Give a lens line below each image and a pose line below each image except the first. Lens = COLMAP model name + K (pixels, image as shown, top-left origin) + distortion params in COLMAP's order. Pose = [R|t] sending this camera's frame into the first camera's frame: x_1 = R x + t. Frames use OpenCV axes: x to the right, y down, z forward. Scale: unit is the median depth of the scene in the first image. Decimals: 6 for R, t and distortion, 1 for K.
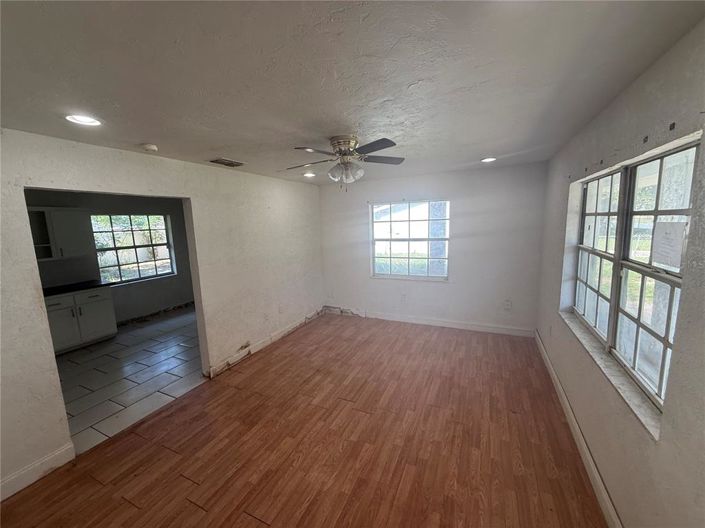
lens RADIAL K [[281.8, 0, 351.2], [0, 281.8, 261.6], [0, 0, 1]] dist [0.001675, 0.000077]
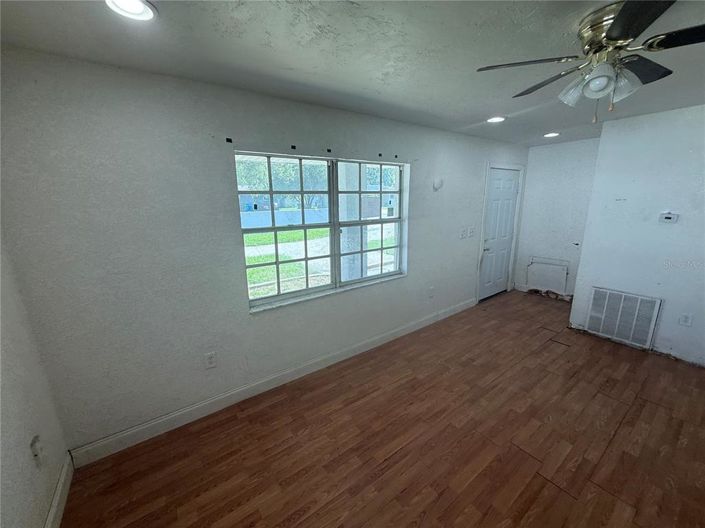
lens RADIAL K [[281.8, 0, 351.2], [0, 281.8, 261.6], [0, 0, 1]] dist [0.001675, 0.000077]
pose [[-0.875638, -0.054415, 0.479894, 0.122565], [0.112445, 0.943359, 0.312139, -0.227143], [-0.469697, 0.327282, -0.819921, 1.854862]]
